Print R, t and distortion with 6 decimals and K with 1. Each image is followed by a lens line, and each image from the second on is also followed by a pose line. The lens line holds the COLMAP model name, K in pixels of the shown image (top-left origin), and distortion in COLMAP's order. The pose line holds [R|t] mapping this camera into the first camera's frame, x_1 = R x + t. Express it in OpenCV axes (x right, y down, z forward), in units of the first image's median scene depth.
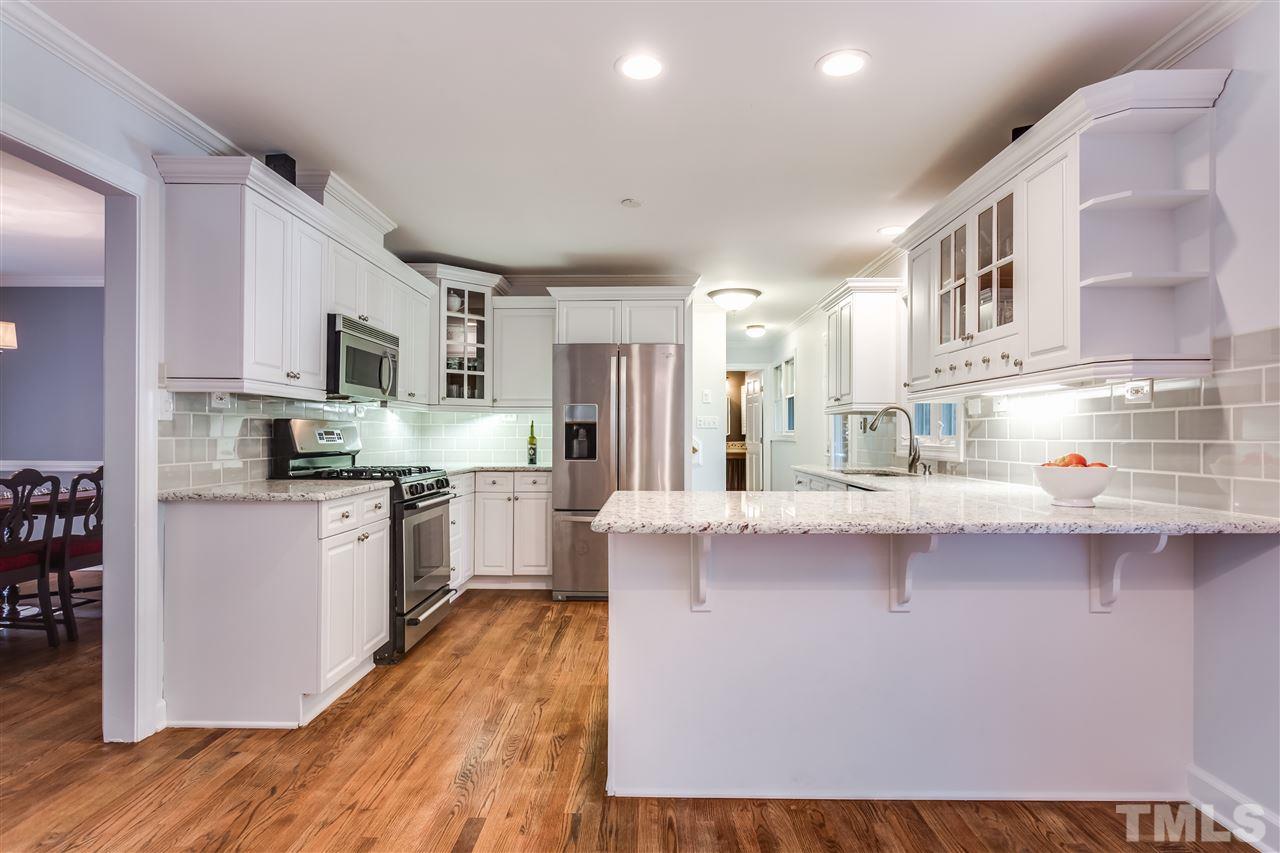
lens RADIAL K [[669.2, 0, 640.6], [0, 669.2, 434.2], [0, 0, 1]] dist [-0.000426, -0.000025]
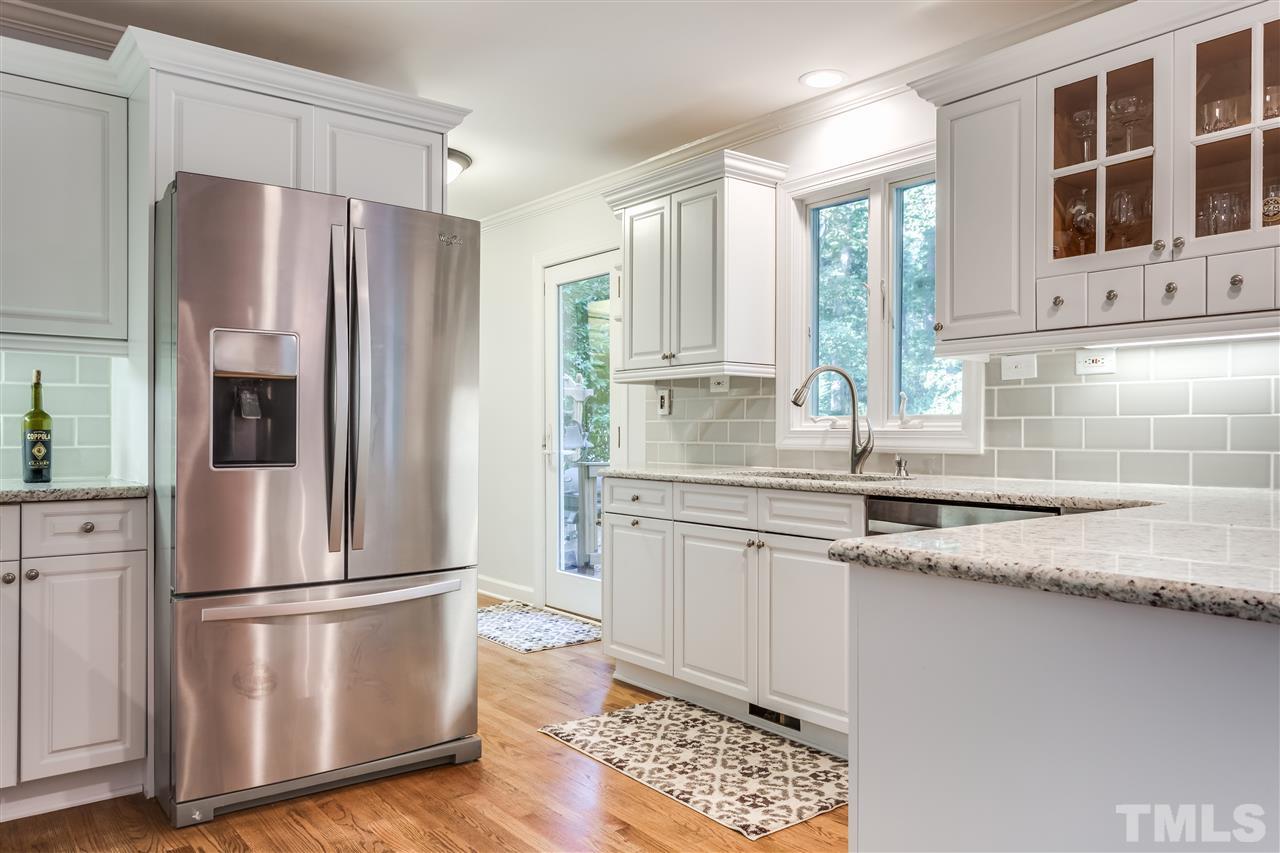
lens RADIAL K [[913.6, 0, 638.5], [0, 913.6, 437.5], [0, 0, 1]] dist [0.004785, 0.000445]
pose [[0.774905, -0.002738, 0.632072, -0.348996], [-0.001806, 0.999977, 0.006546, 0.021977], [-0.632075, -0.006214, 0.774882, 0.561027]]
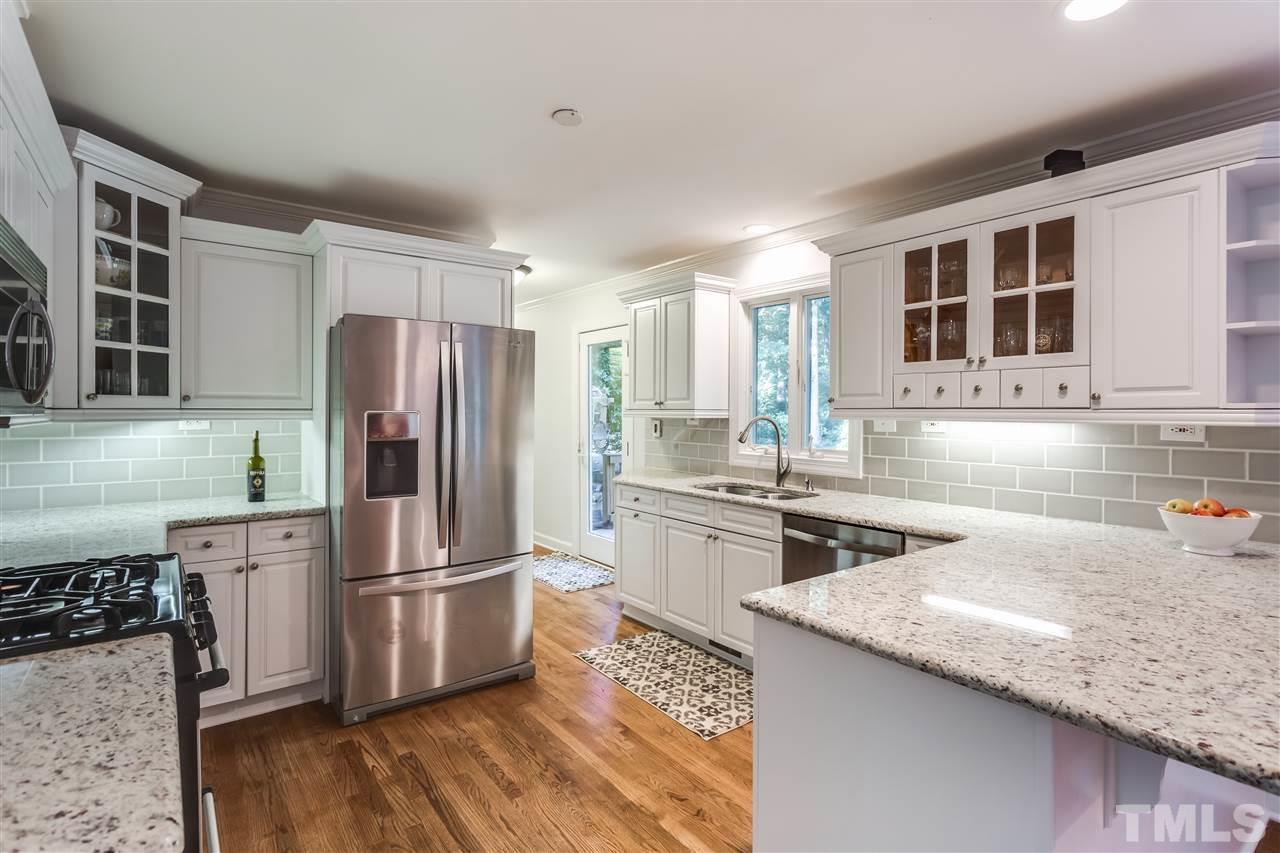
lens RADIAL K [[620.2, 0, 631.8], [0, 620.2, 414.5], [0, 0, 1]] dist [0.003190, 0.001087]
pose [[0.790478, -0.003029, 0.612482, -0.366022], [-0.003524, 0.999949, 0.009494, -0.064205], [-0.612480, -0.009663, 0.790427, 0.515207]]
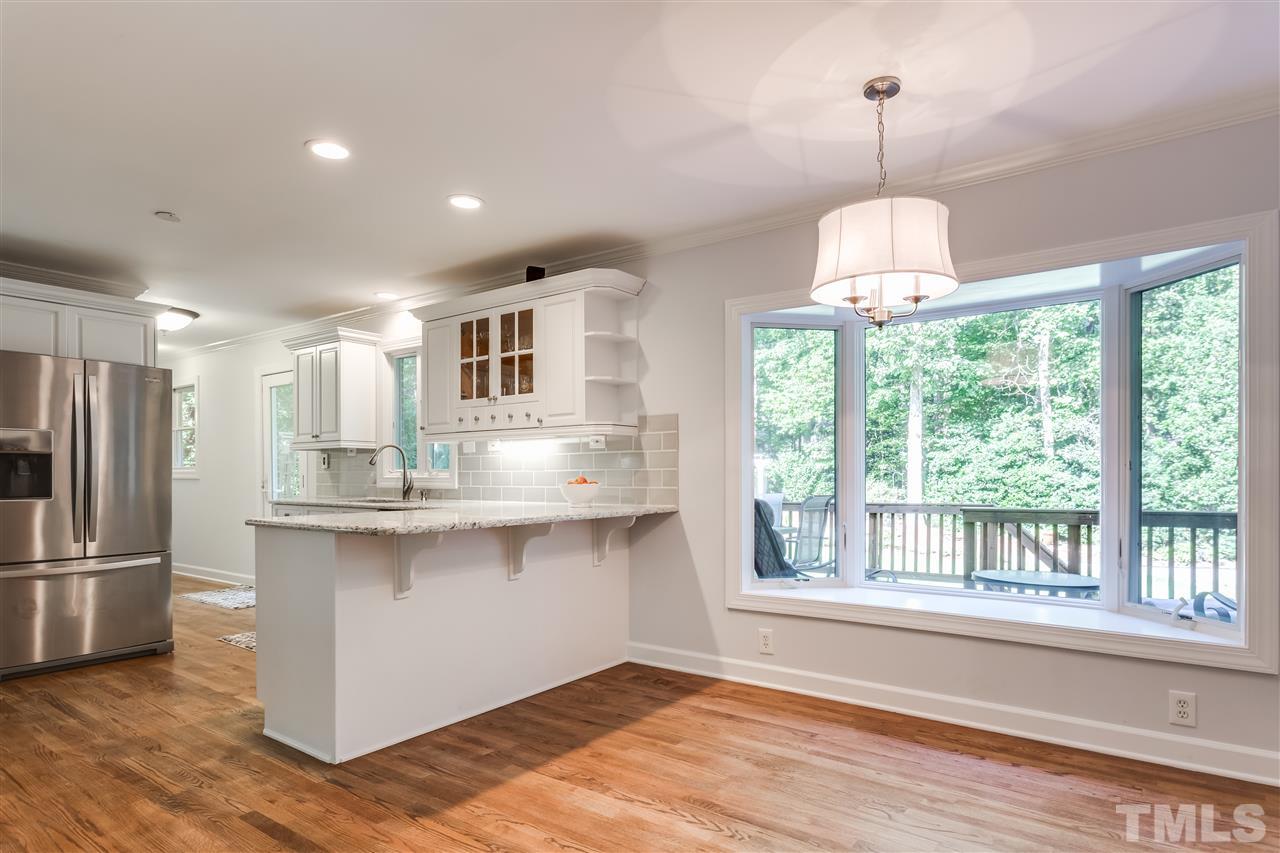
lens RADIAL K [[707.3, 0, 643.9], [0, 707.3, 478.0], [0, 0, 1]] dist [0.001967, 0.000384]
pose [[0.574596, -0.005884, 0.818416, -0.476179], [0.003132, 0.999983, 0.004991, 0.015345], [-0.818431, -0.000304, 0.574605, -0.109954]]
